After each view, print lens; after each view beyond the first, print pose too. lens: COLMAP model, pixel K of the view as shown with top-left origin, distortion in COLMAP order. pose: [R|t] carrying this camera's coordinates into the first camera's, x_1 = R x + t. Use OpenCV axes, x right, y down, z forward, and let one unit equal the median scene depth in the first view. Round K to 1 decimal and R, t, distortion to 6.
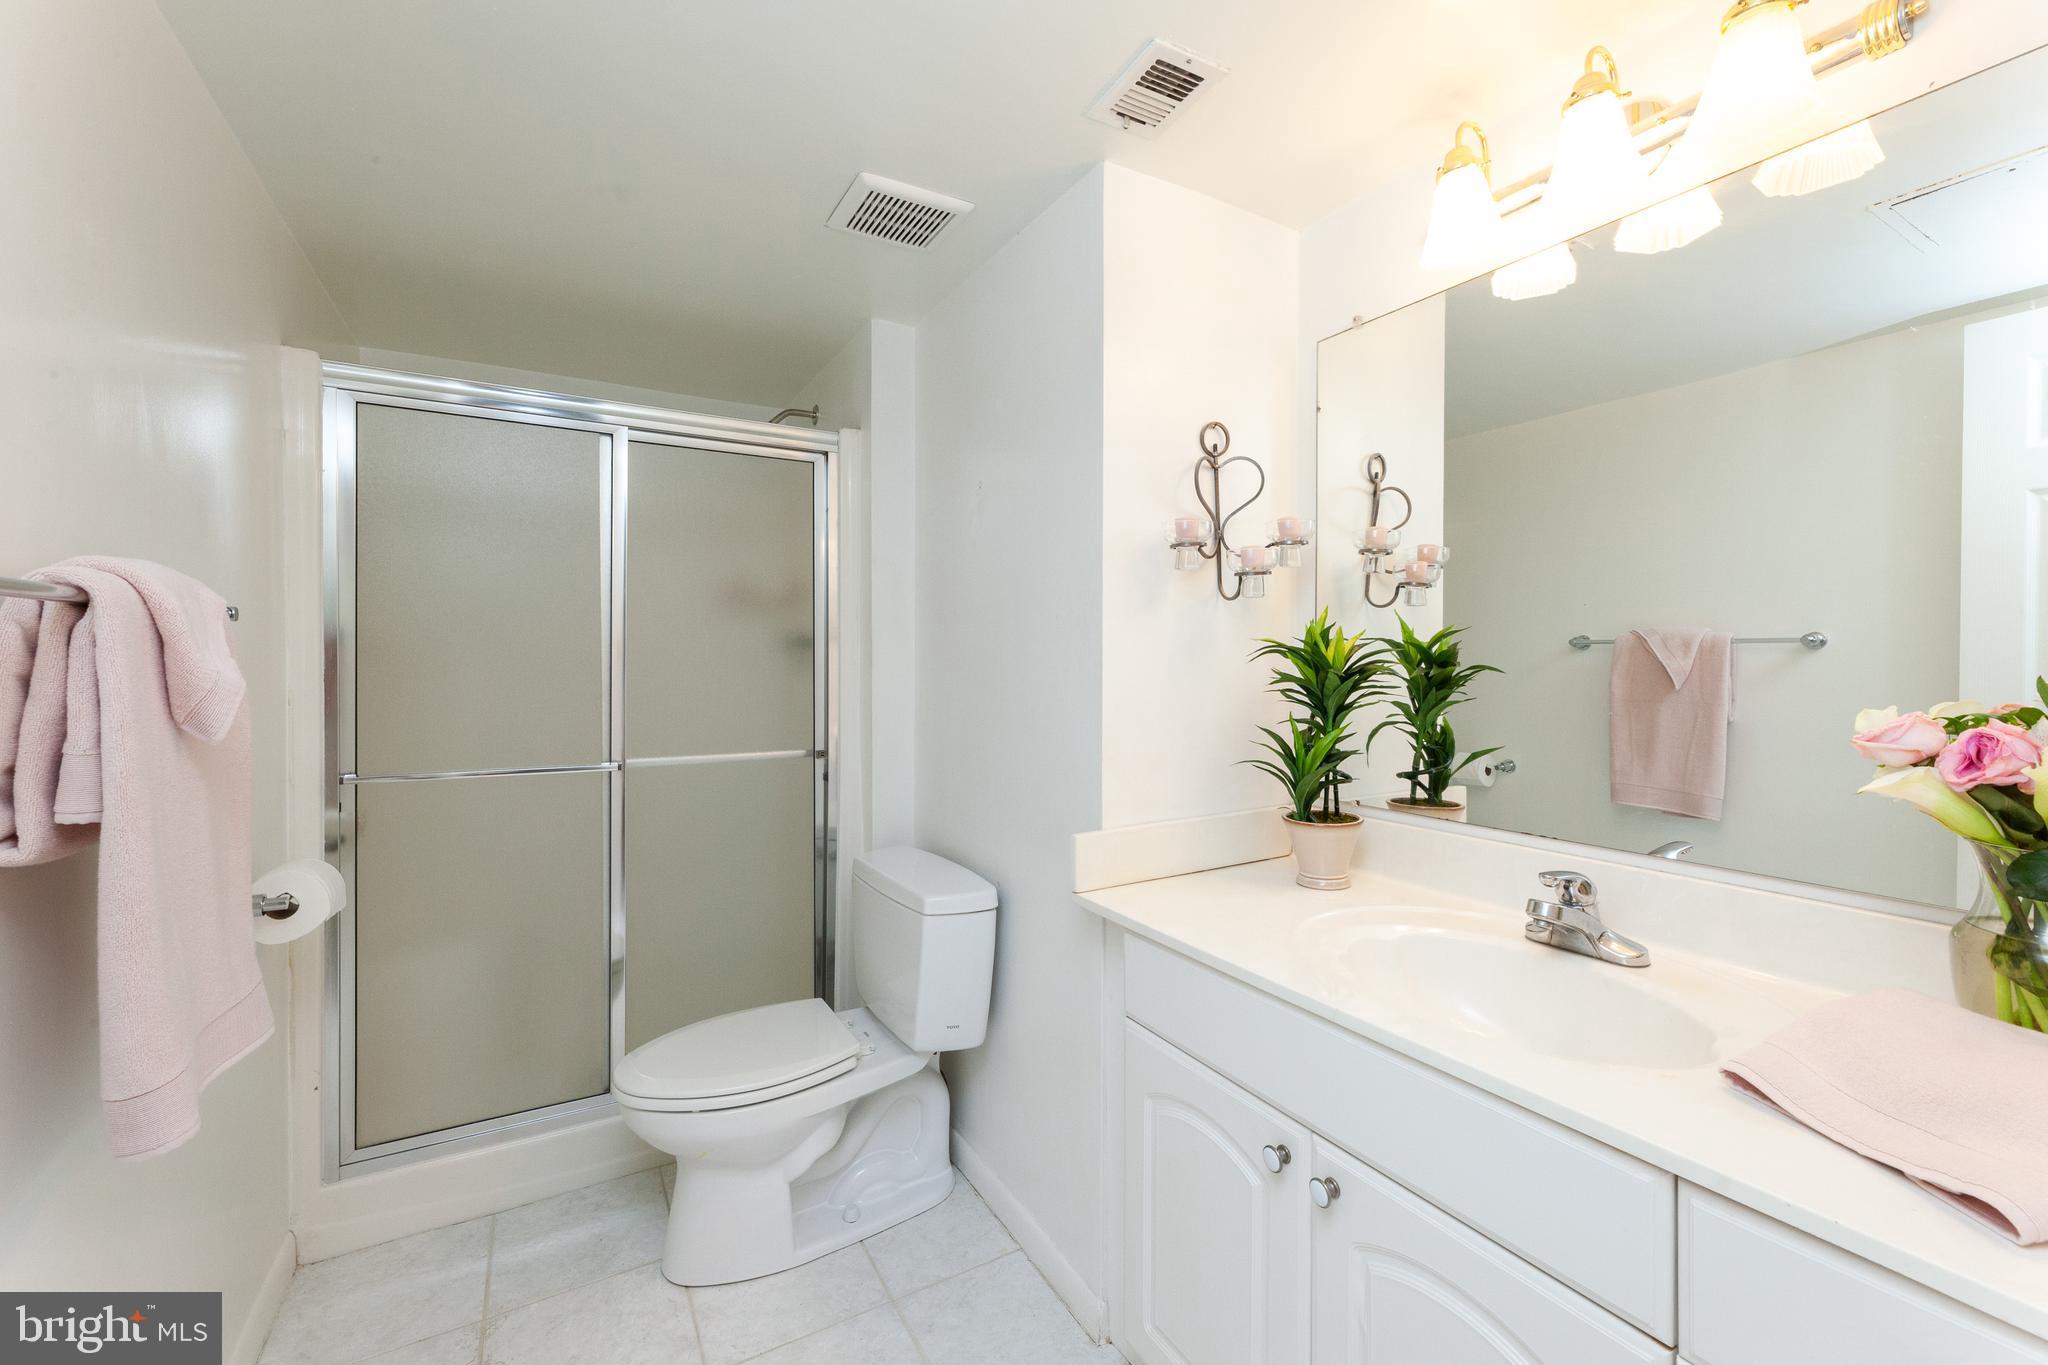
lens RADIAL K [[833.2, 0, 1027.9], [0, 833.2, 684.5], [0, 0, 1]] dist [0.001183, 0.000225]
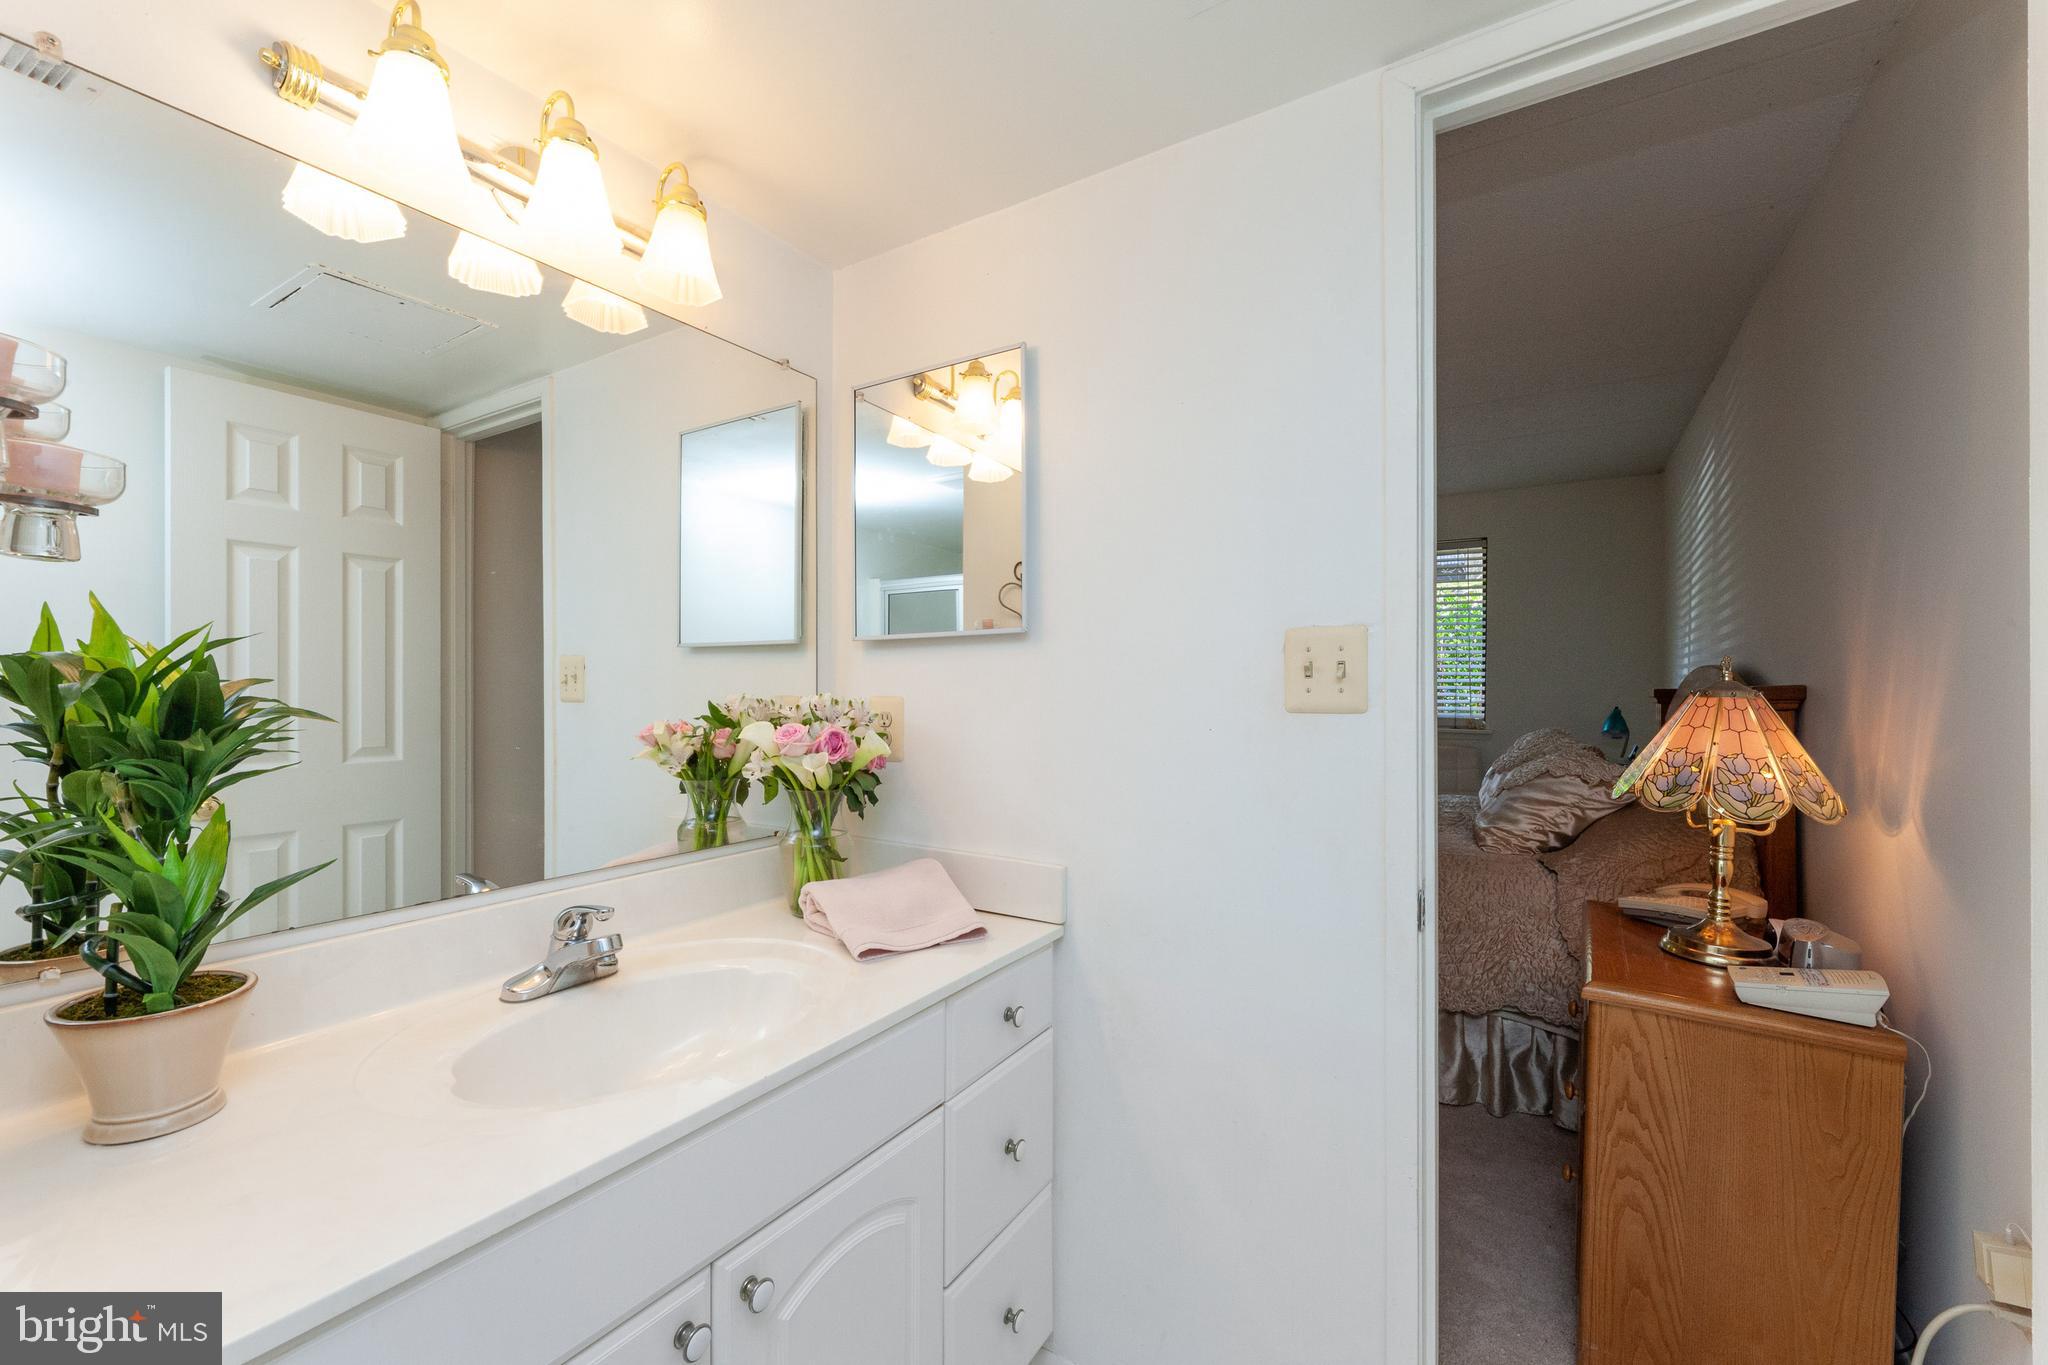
lens RADIAL K [[833.2, 0, 1027.9], [0, 833.2, 684.5], [0, 0, 1]] dist [0.001183, 0.000225]
pose [[-0.466447, 0.002179, 0.884547, -0.477268], [0.024696, 0.999639, 0.010560, -0.035992], [-0.884204, 0.026771, -0.466332, 0.971735]]
